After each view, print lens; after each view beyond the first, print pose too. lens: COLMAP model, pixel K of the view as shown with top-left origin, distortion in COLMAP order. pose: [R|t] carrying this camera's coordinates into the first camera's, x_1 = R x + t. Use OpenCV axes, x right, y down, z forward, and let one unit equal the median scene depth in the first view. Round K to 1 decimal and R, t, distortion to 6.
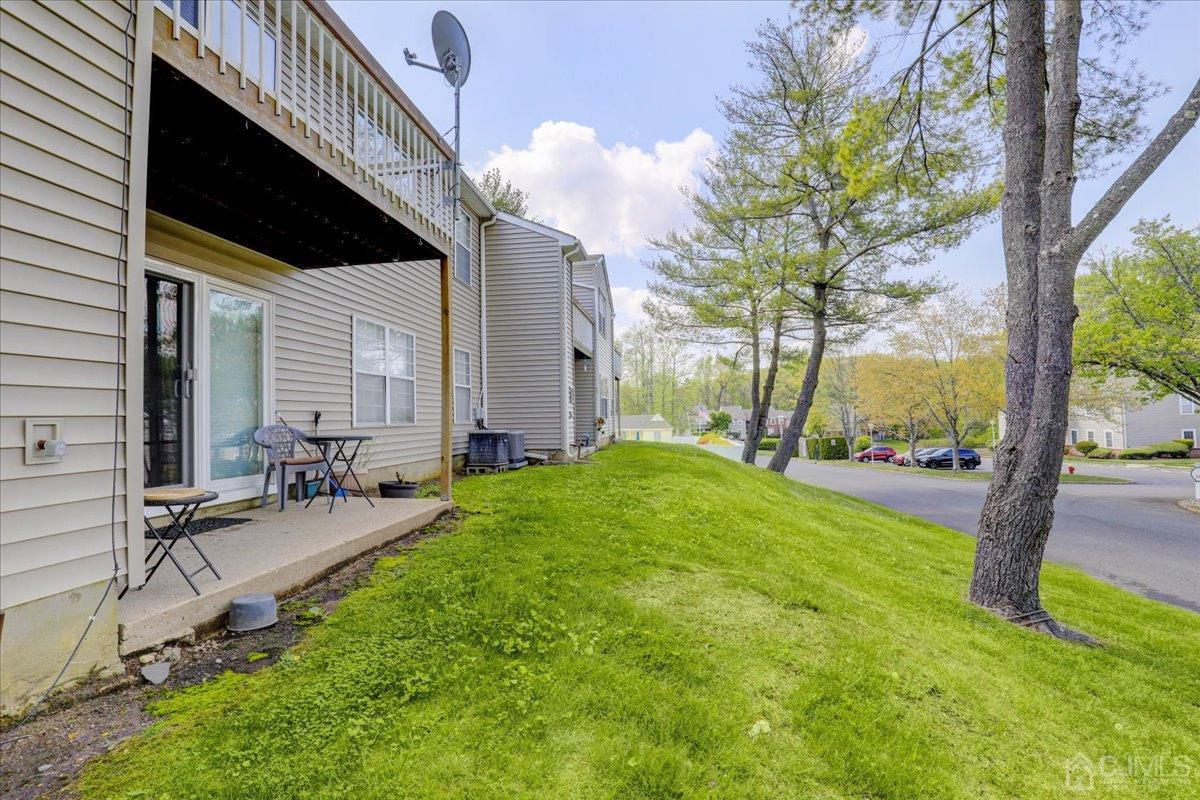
lens RADIAL K [[556.0, 0, 600.1], [0, 556.0, 393.0], [0, 0, 1]] dist [-0.039559, 0.009068]
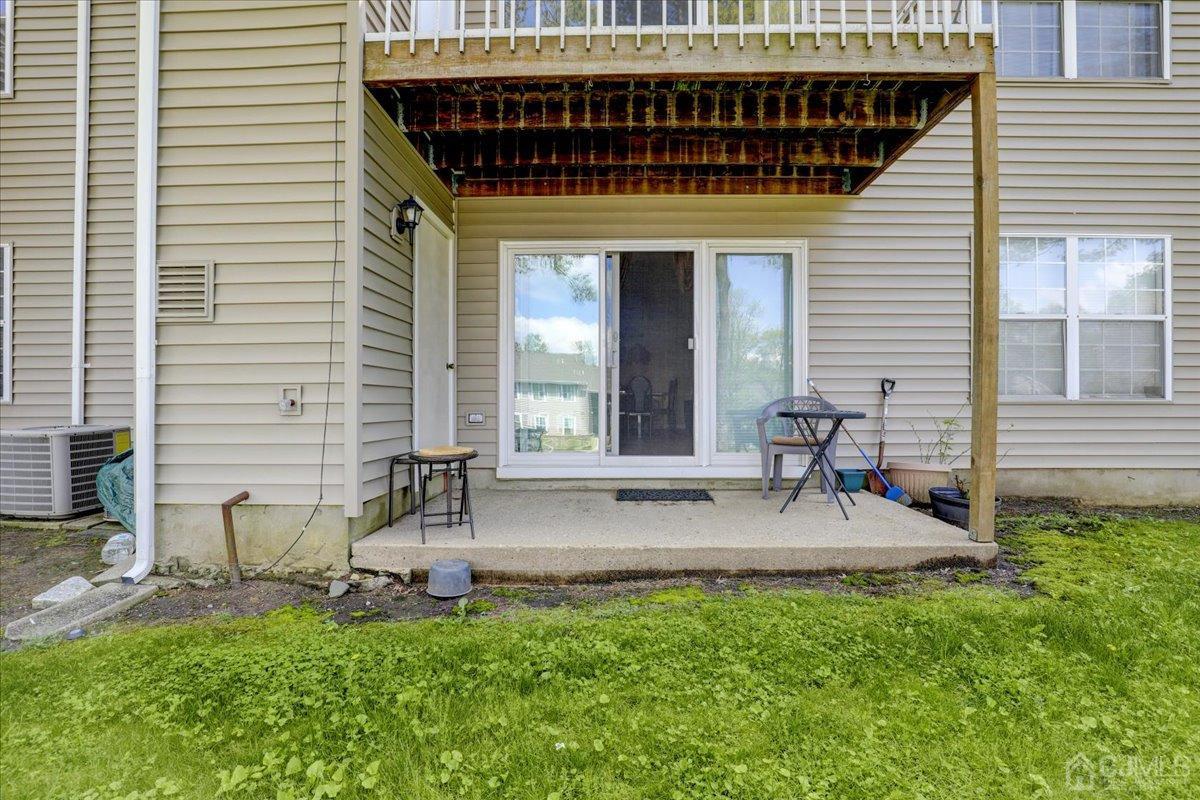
lens RADIAL K [[556.0, 0, 600.1], [0, 556.0, 393.0], [0, 0, 1]] dist [-0.039559, 0.009068]
pose [[0.112547, -0.003338, -0.993641, 0.245784], [0.041525, 0.999137, 0.001347, 0.049580], [0.992778, -0.041413, 0.112588, 0.746953]]
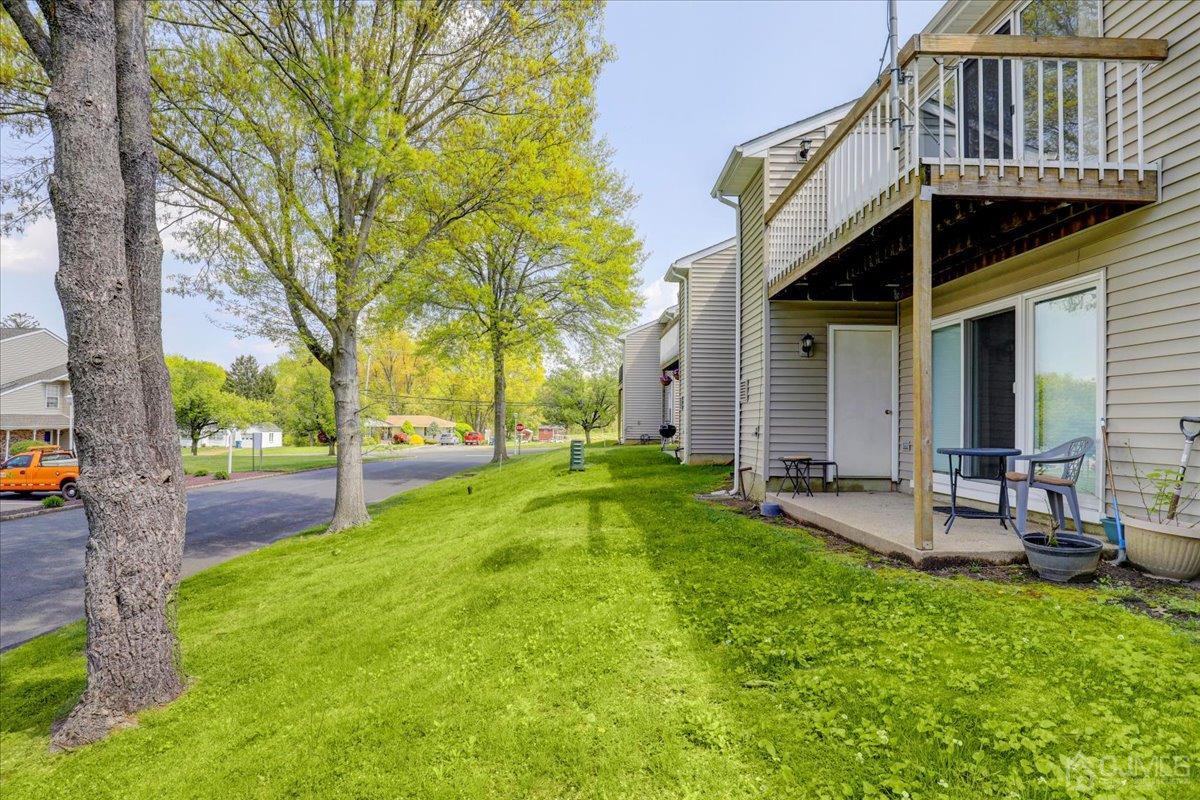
lens RADIAL K [[556.0, 0, 600.1], [0, 556.0, 393.0], [0, 0, 1]] dist [-0.039559, 0.009068]
pose [[-0.986304, 0.000707, -0.164937, 0.298346], [0.015378, 0.996029, -0.087687, 0.065067], [0.164220, -0.089023, -0.982399, 2.044753]]
